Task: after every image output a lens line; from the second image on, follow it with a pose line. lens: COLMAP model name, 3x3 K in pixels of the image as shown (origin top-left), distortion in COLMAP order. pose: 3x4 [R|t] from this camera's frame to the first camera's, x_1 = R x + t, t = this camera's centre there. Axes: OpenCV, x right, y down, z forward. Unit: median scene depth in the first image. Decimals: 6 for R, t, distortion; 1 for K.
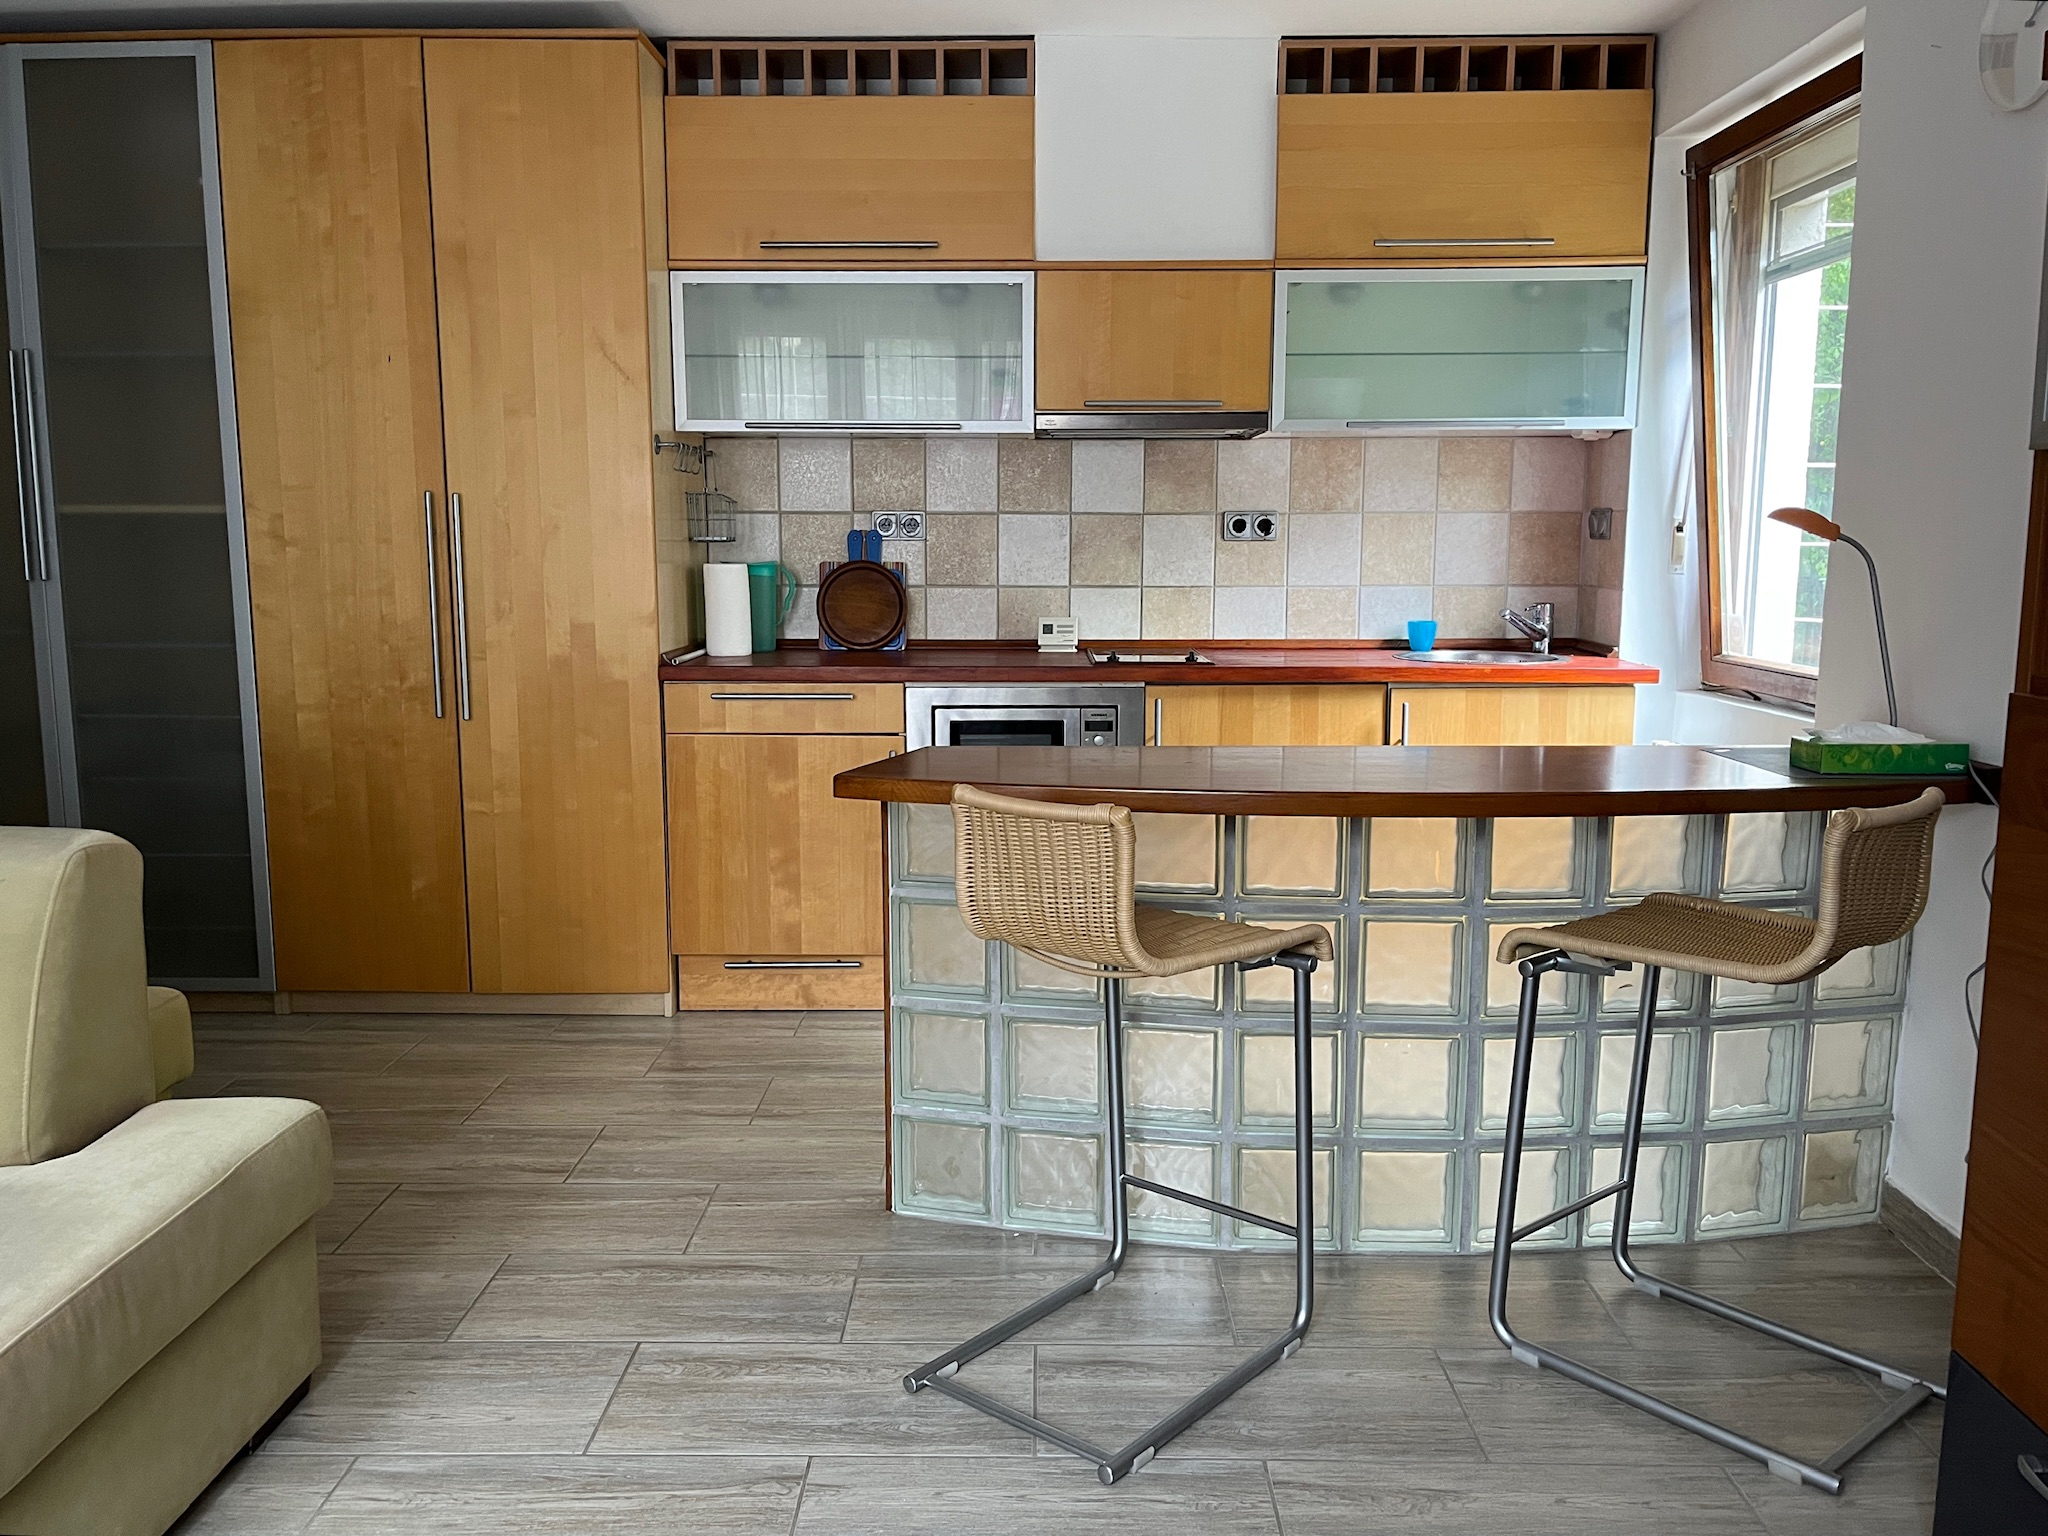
lens RADIAL K [[1620.2, 0, 1024.0], [0, 1620.2, 768.0], [0, 0, 1]] dist [0.077115, -0.100945]
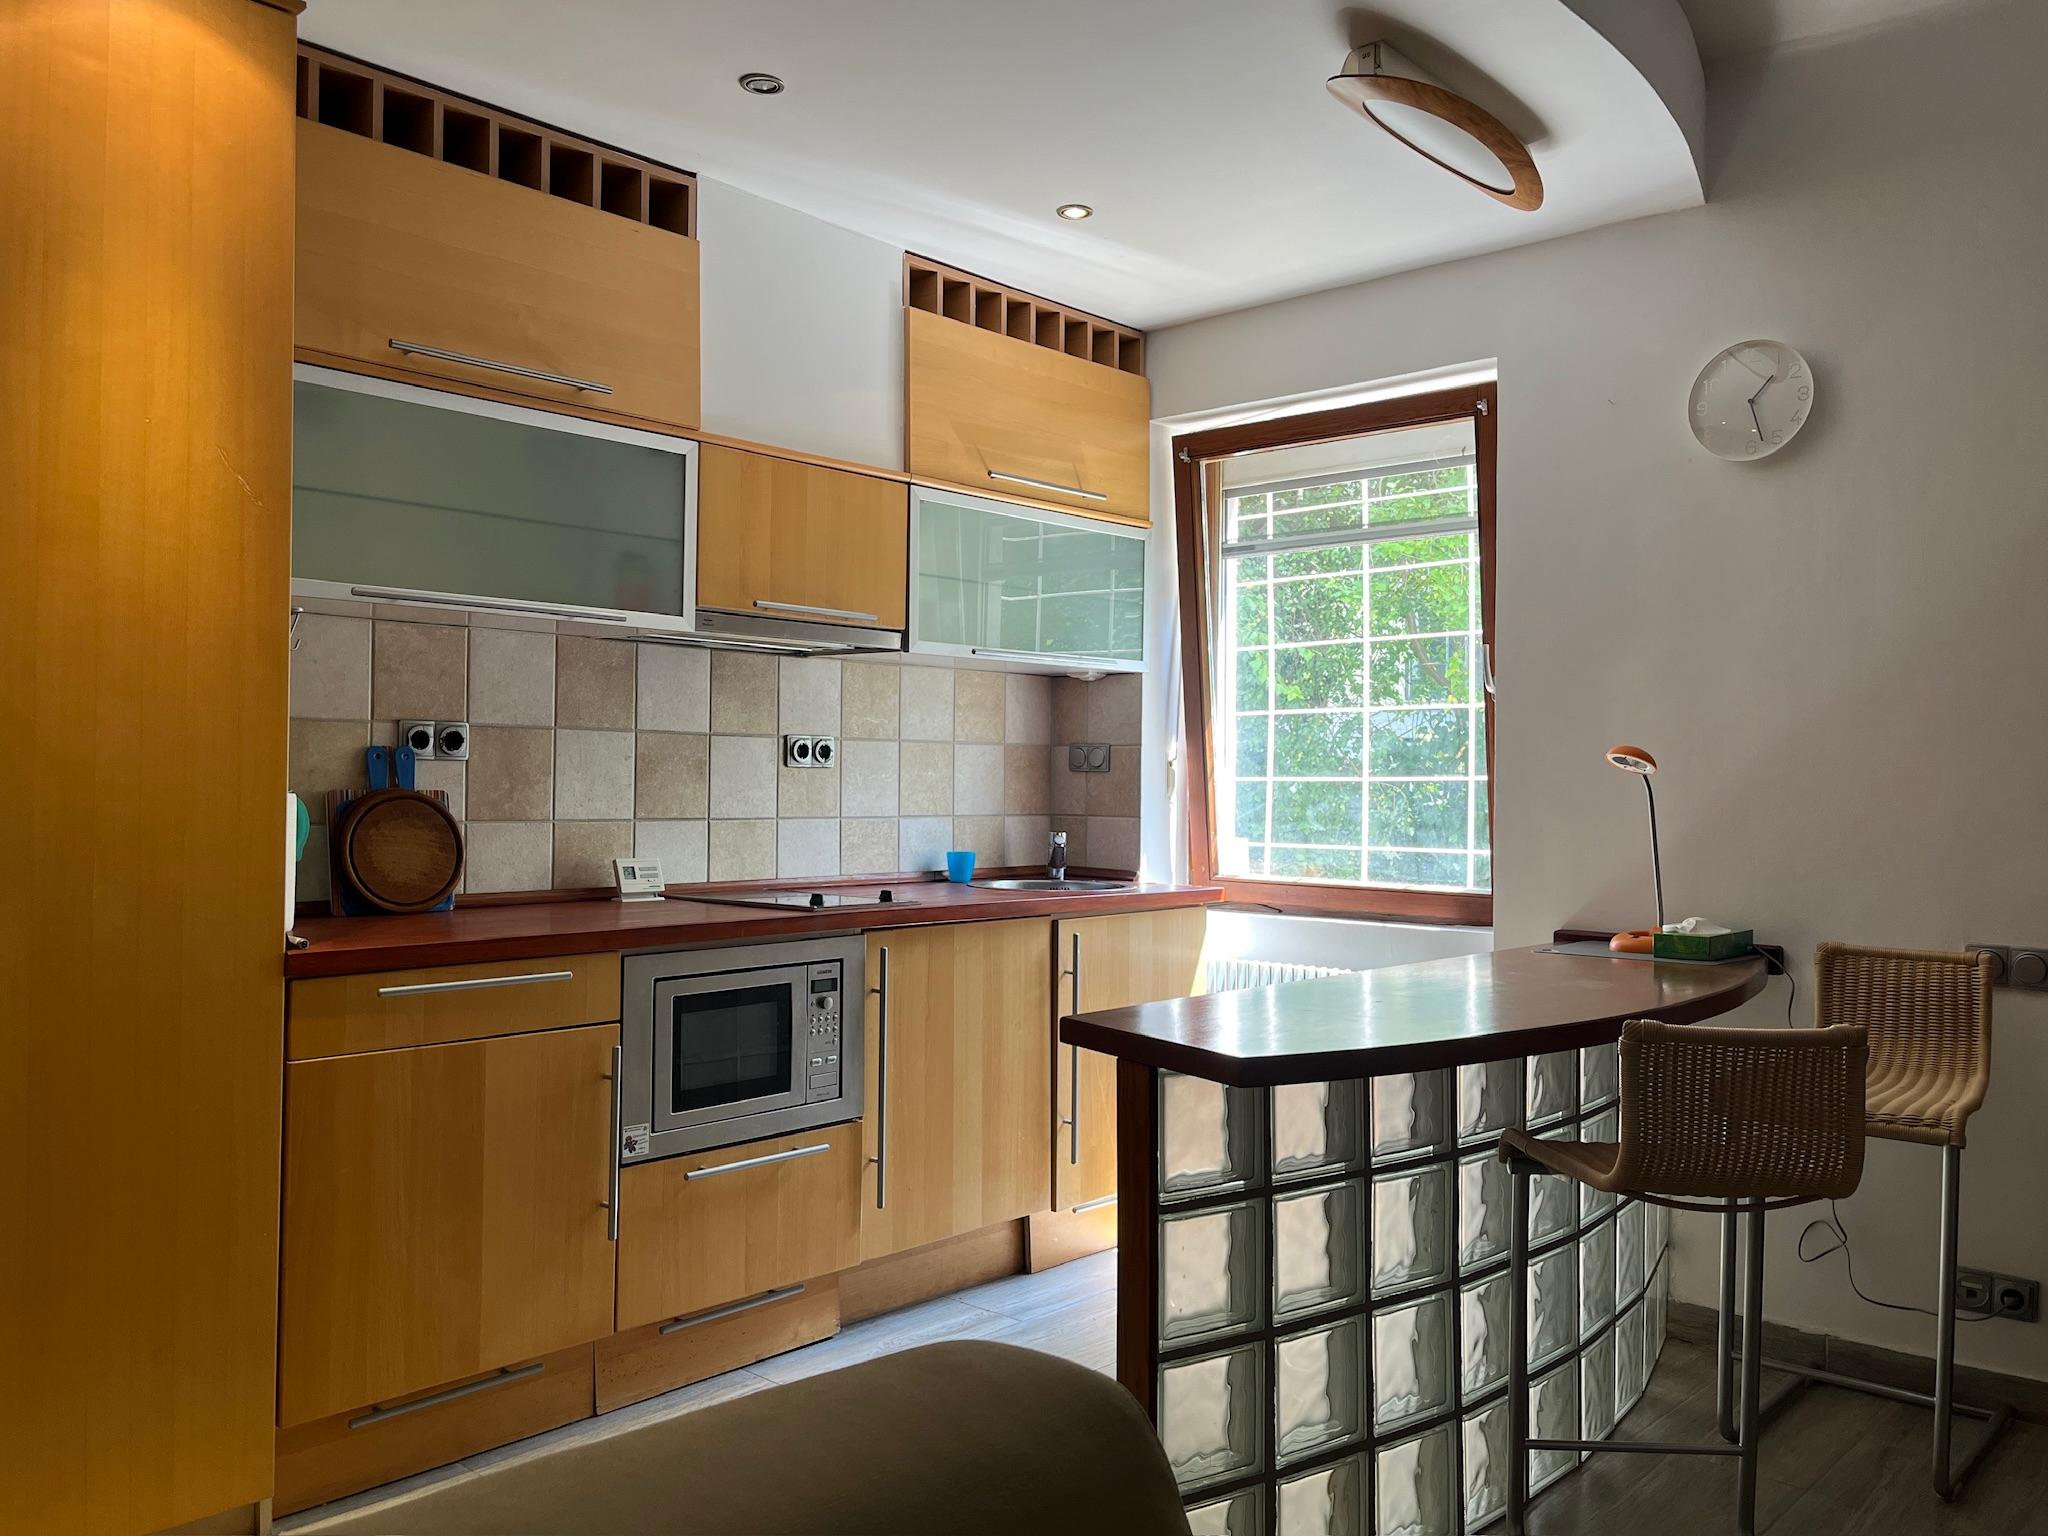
lens RADIAL K [[1620.2, 0, 1024.0], [0, 1620.2, 768.0], [0, 0, 1]] dist [0.077115, -0.100945]
pose [[0.669698, 0.012459, 0.742529, -0.499609], [0.094364, 0.990327, -0.101725, -0.041530], [-0.736614, 0.138193, 0.662045, 0.356439]]
